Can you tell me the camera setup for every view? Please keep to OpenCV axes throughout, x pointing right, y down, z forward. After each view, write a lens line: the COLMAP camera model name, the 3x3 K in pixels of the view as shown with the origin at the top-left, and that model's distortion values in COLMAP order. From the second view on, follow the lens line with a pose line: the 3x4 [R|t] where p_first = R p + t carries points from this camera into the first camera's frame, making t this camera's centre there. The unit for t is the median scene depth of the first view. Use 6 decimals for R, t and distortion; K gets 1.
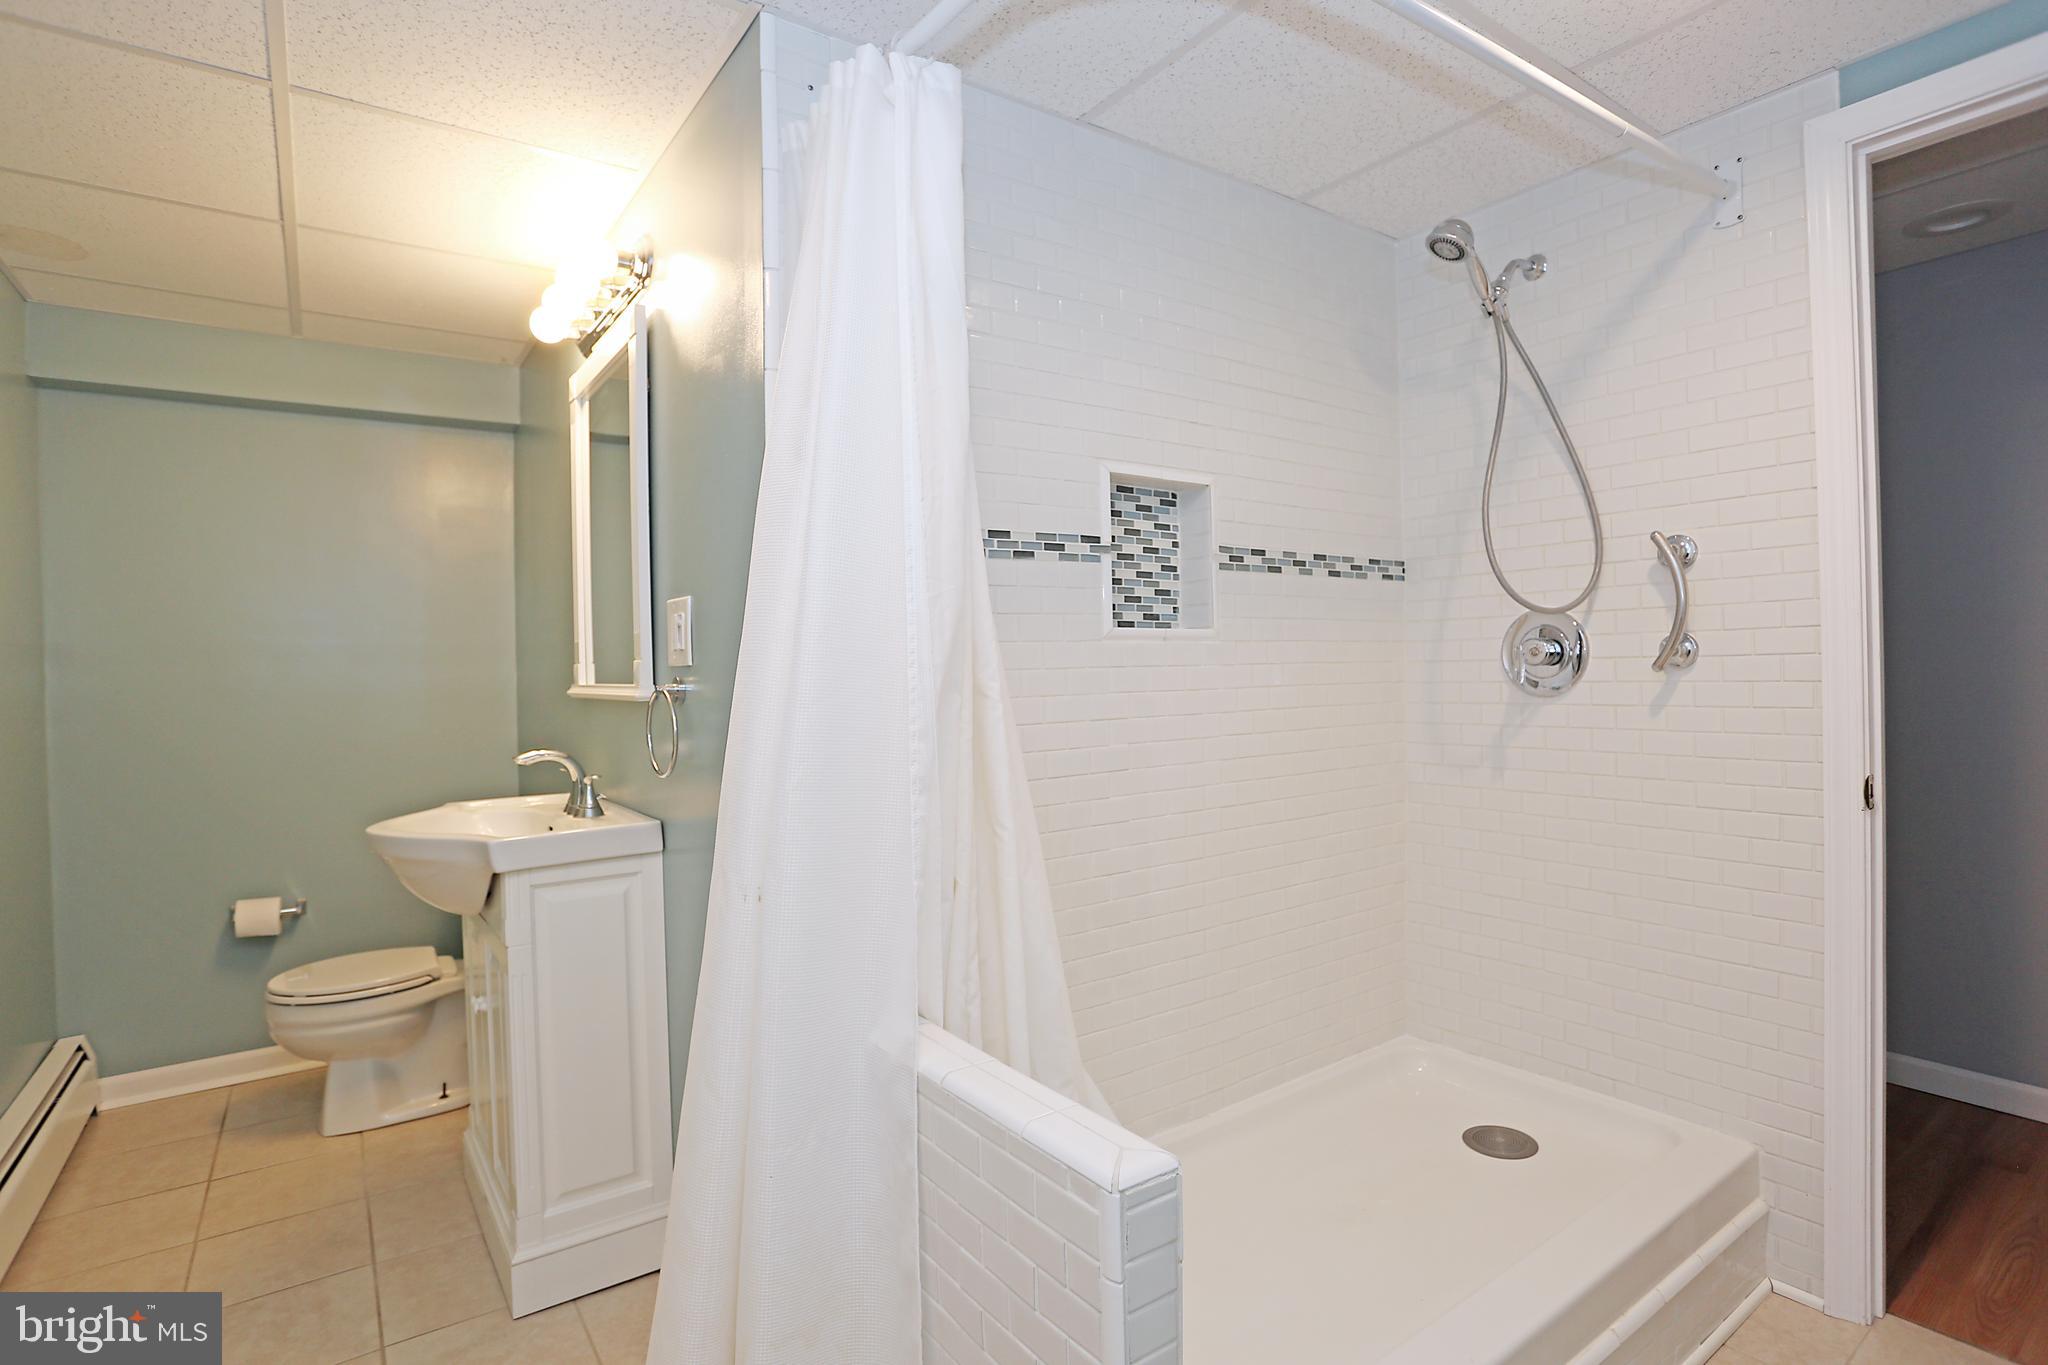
lens RADIAL K [[1014.0, 0, 1024.5], [0, 1014.0, 654.1], [0, 0, 1]] dist [-0.066707, 0.024915]
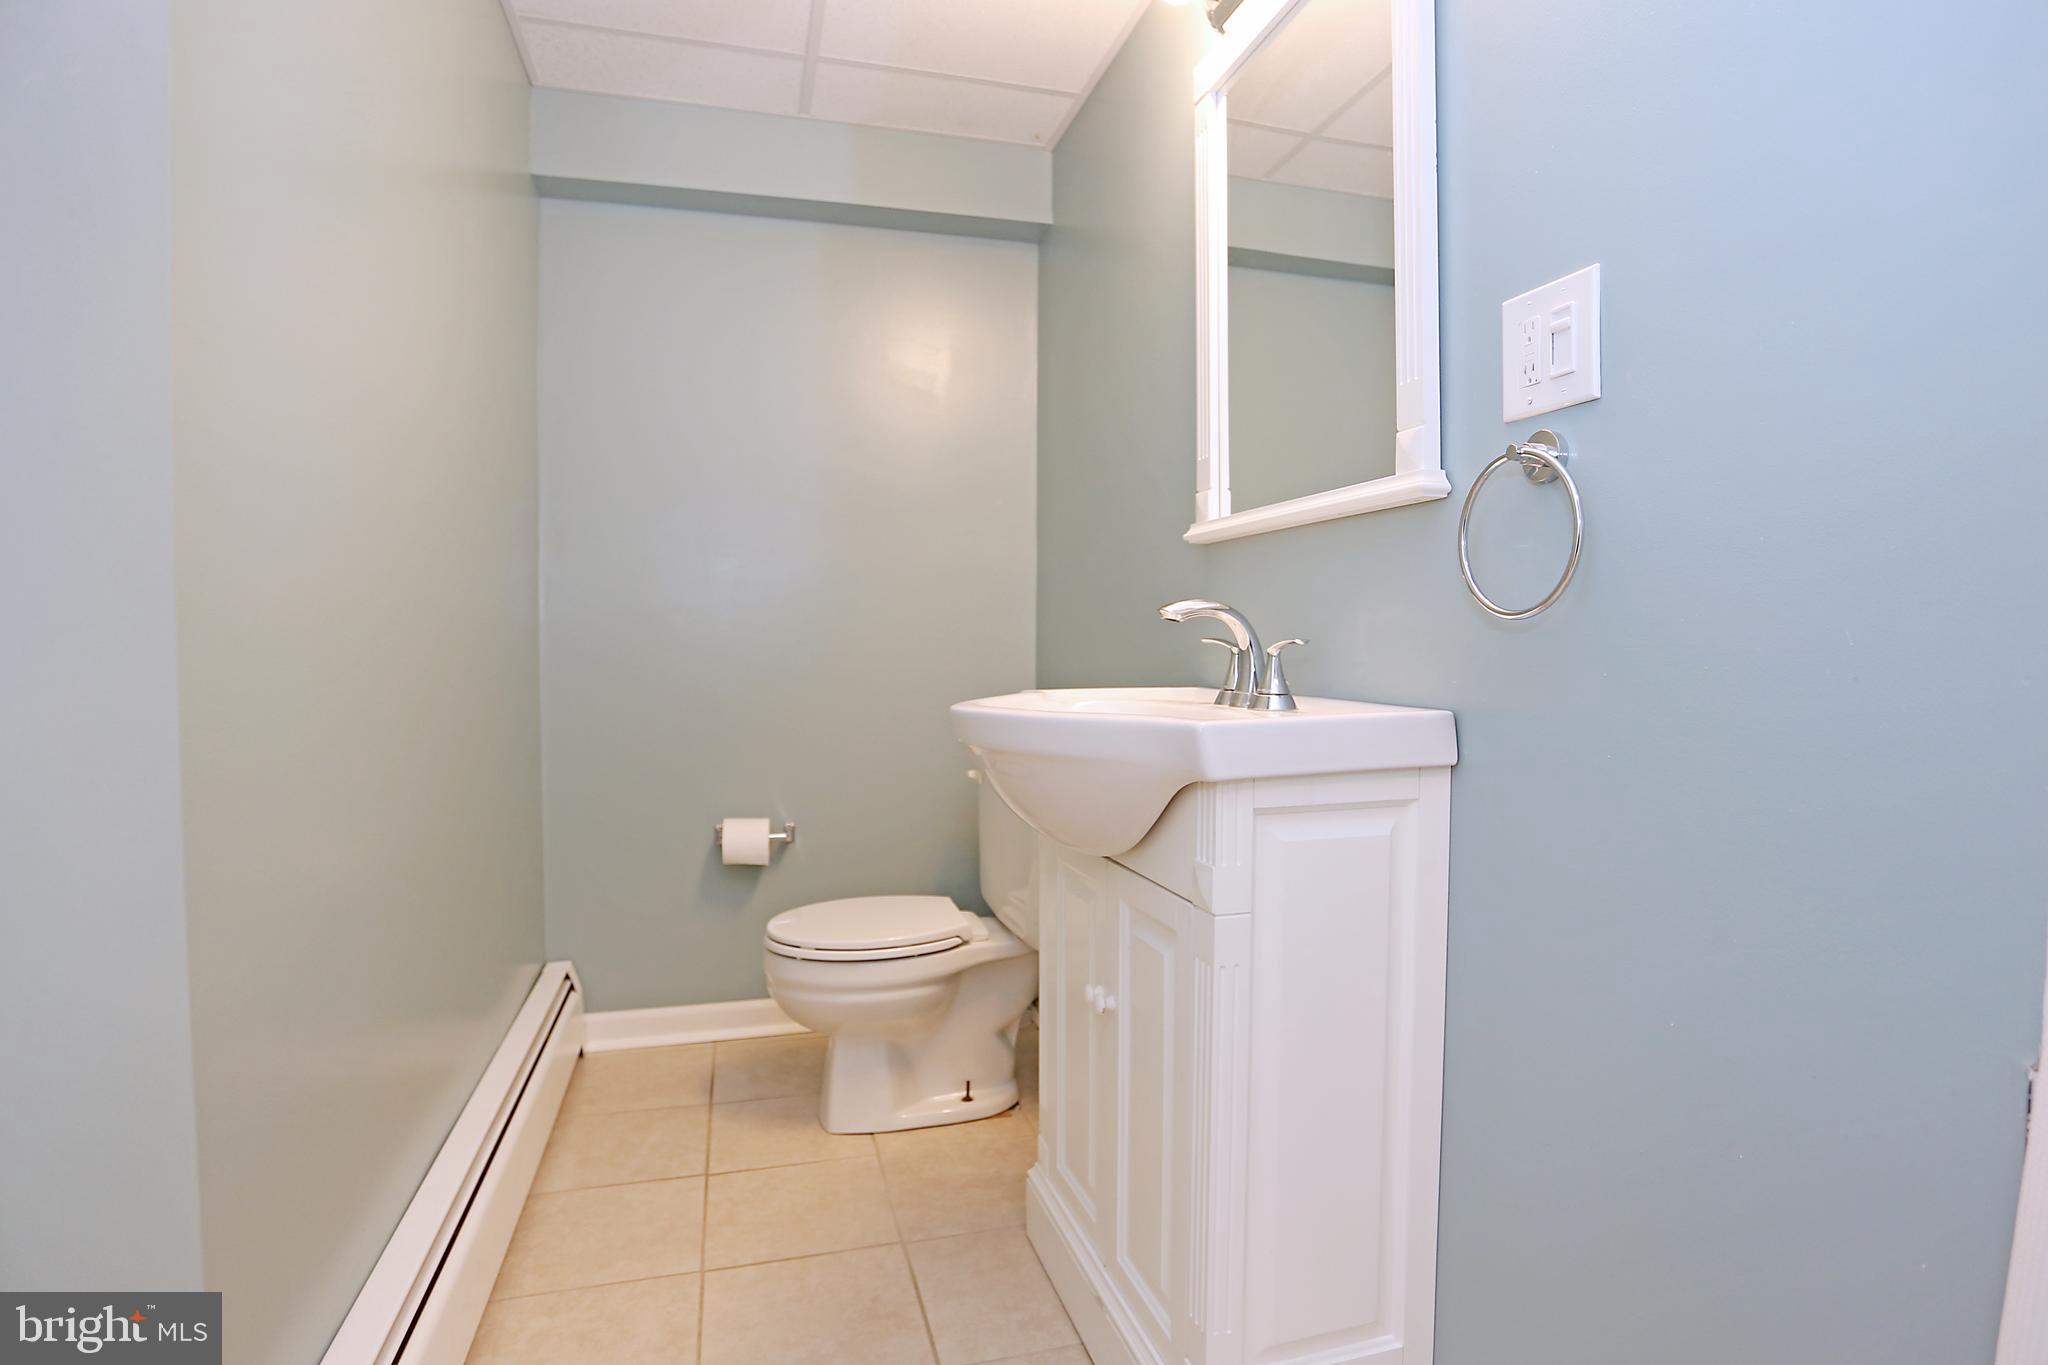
lens RADIAL K [[1014.0, 0, 1024.5], [0, 1014.0, 654.1], [0, 0, 1]] dist [-0.066707, 0.024915]
pose [[0.945939, 0.024071, -0.323451, -0.323445], [-0.018584, 0.999626, 0.020043, 0.100594], [0.323813, -0.012948, 0.946033, 0.312346]]
